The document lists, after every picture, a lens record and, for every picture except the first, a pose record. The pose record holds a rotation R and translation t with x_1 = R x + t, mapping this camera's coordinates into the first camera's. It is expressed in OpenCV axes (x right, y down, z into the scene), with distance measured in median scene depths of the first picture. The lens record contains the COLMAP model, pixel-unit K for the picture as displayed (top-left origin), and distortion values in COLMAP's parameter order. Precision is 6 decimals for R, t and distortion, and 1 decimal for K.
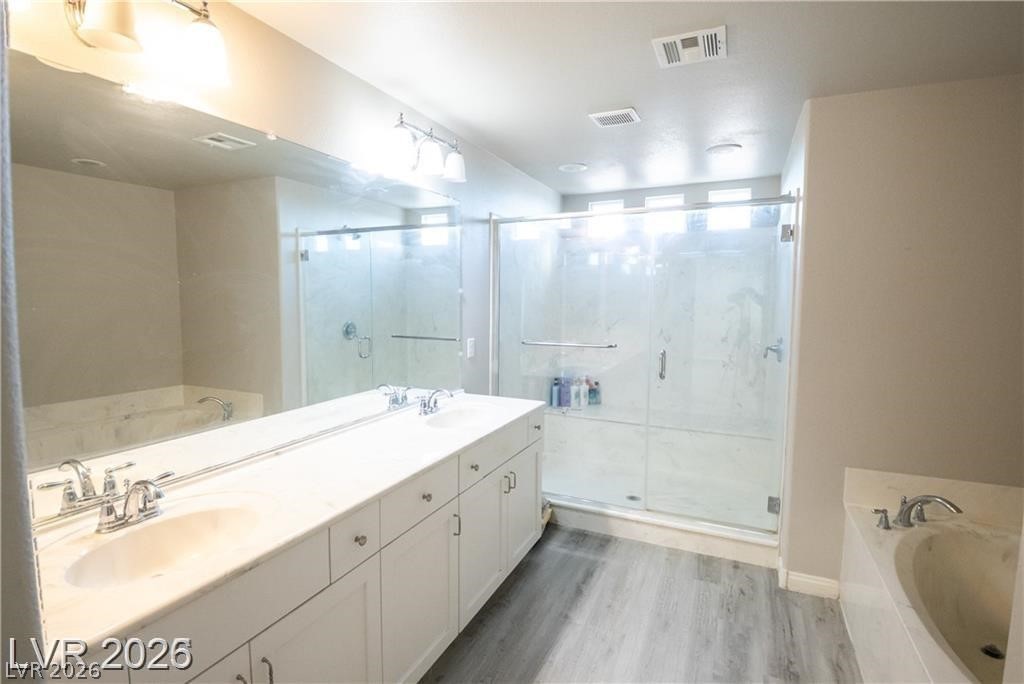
lens RADIAL K [[492.6, 0, 510.4], [0, 492.6, 322.4], [0, 0, 1]] dist [0.022508, -0.039008]
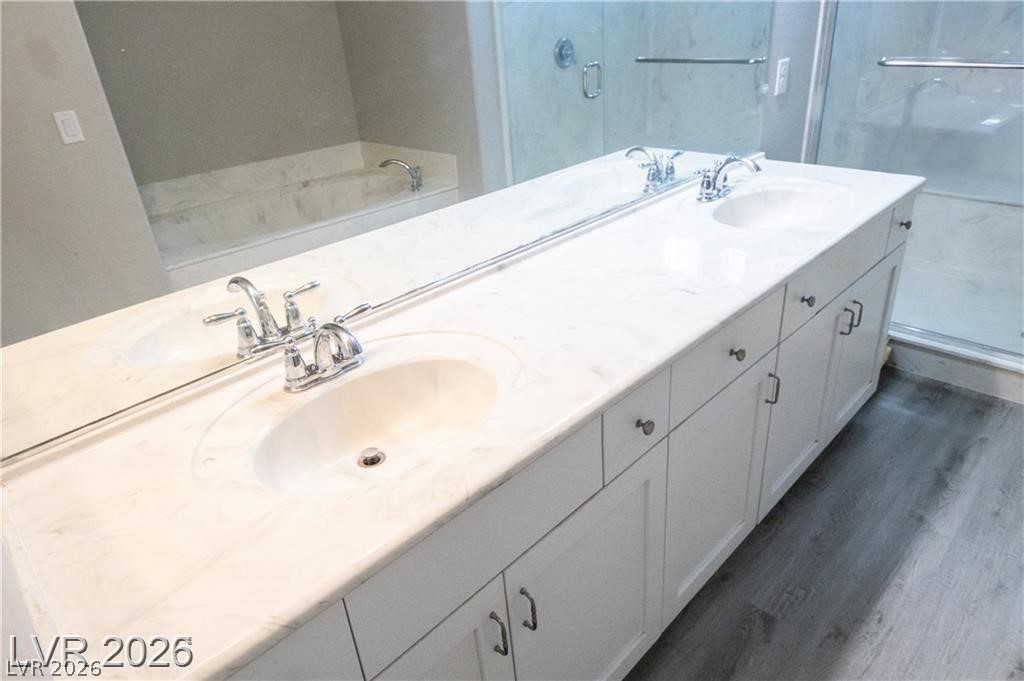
lens RADIAL K [[661.3, 0, 512.0], [0, 661.3, 340.5], [0, 0, 1]] dist [-0.002971, -0.005215]
pose [[0.934395, 0.097415, -0.342659, -0.096838], [0.056994, 0.908615, 0.413728, -0.006558], [0.351649, -0.406115, 0.843453, 0.147649]]
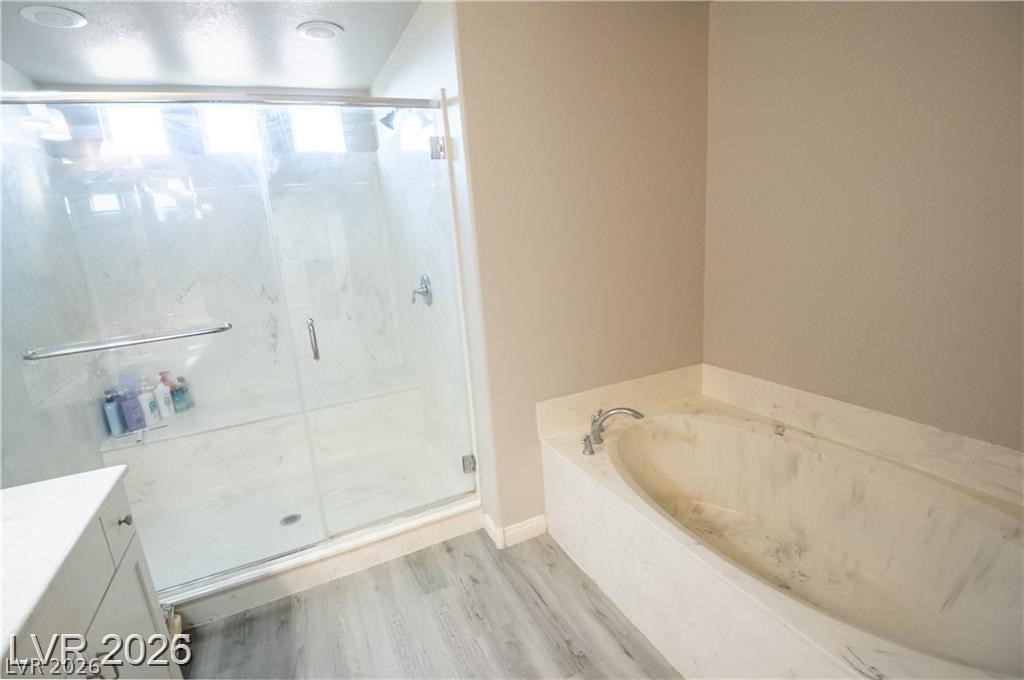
lens RADIAL K [[479.7, 0, 511.4], [0, 479.7, 335.4], [0, 0, 1]] dist [0.018325, -0.029915]
pose [[0.646104, -0.224343, 0.729534, -0.003052], [0.117089, 0.973646, 0.195713, -0.022234], [-0.754215, -0.041030, 0.655345, 0.397553]]
